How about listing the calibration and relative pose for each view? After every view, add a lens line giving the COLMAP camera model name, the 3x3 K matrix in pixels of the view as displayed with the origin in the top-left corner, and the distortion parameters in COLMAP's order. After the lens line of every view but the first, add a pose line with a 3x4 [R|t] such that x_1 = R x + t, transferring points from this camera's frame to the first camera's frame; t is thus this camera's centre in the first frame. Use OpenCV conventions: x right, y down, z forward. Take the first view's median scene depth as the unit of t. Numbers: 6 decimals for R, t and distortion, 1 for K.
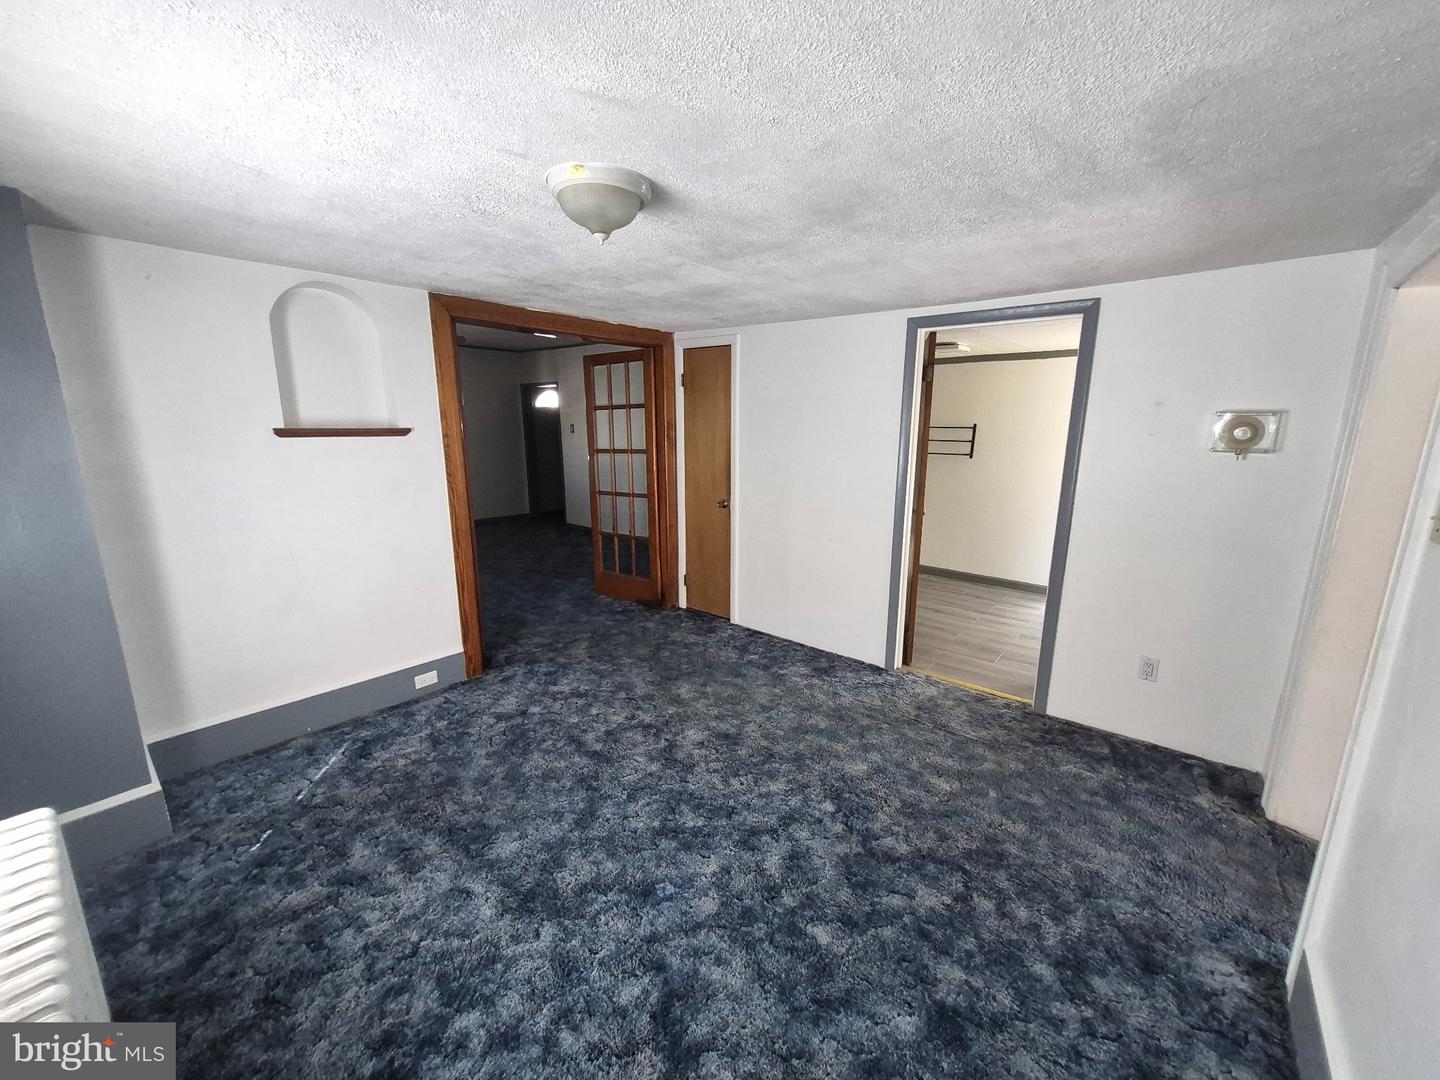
lens RADIAL K [[566.9, 0, 729.8], [0, 566.9, 539.8], [0, 0, 1]] dist [0.007885, -0.002022]
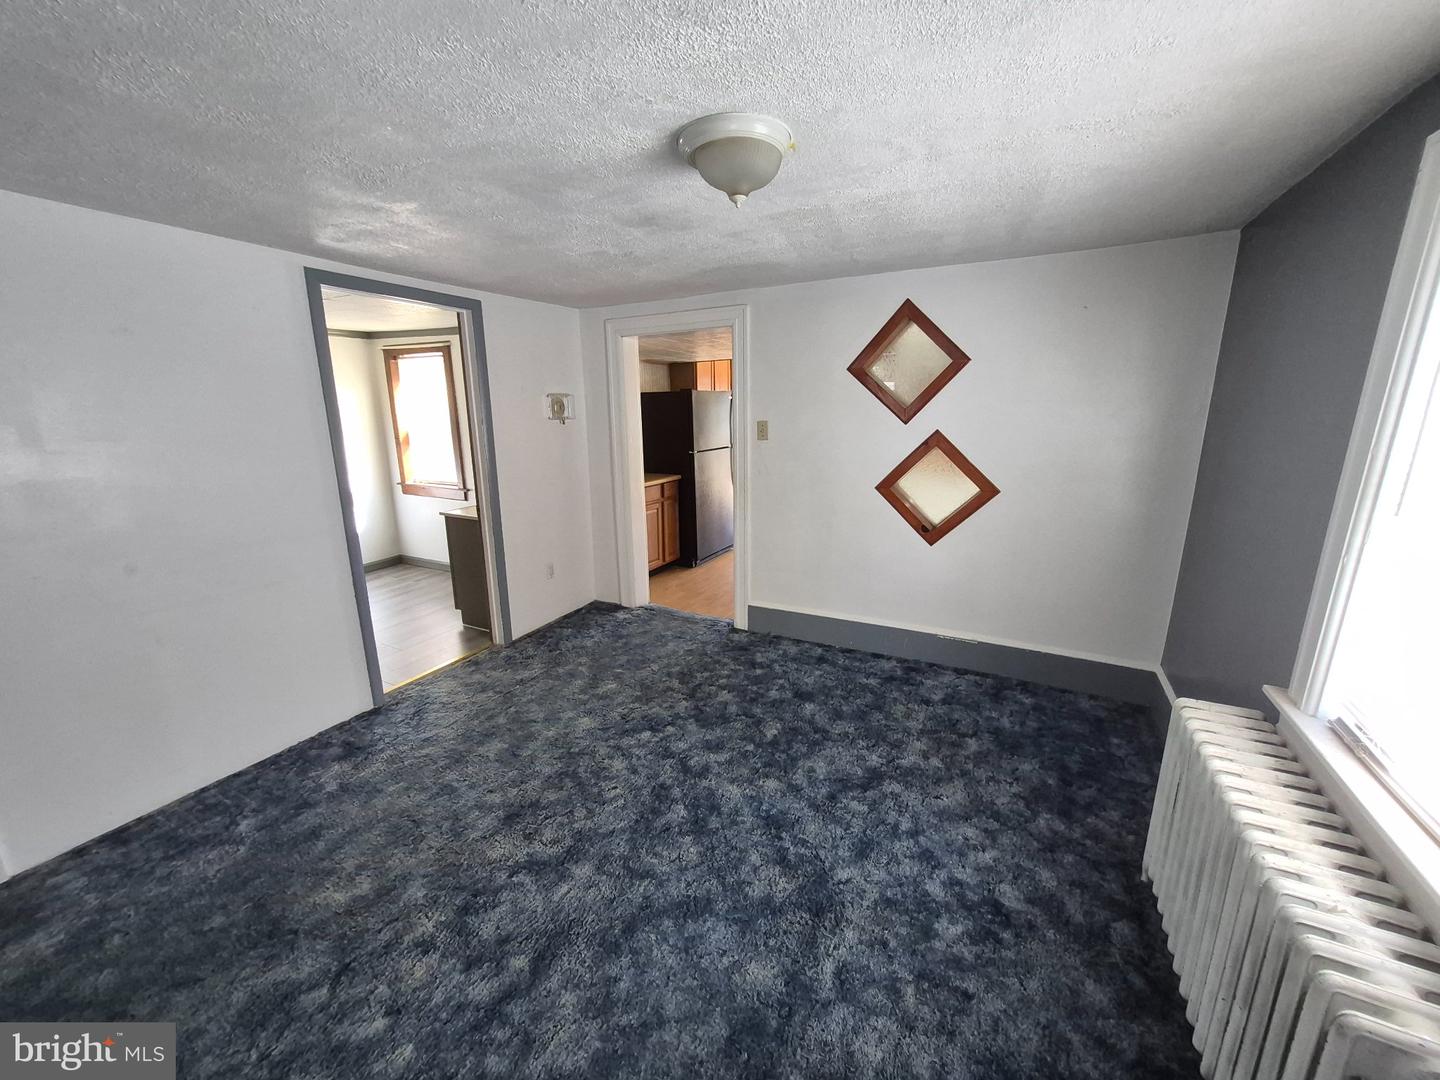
lens RADIAL K [[566.9, 0, 730.1], [0, 566.9, 538.1], [0, 0, 1]] dist [0.007885, -0.002022]
pose [[-0.224045, -0.230819, 0.946851, -0.884790], [0.203875, 0.938952, 0.277135, -0.195412], [-0.953015, 0.255130, -0.163310, 0.938719]]
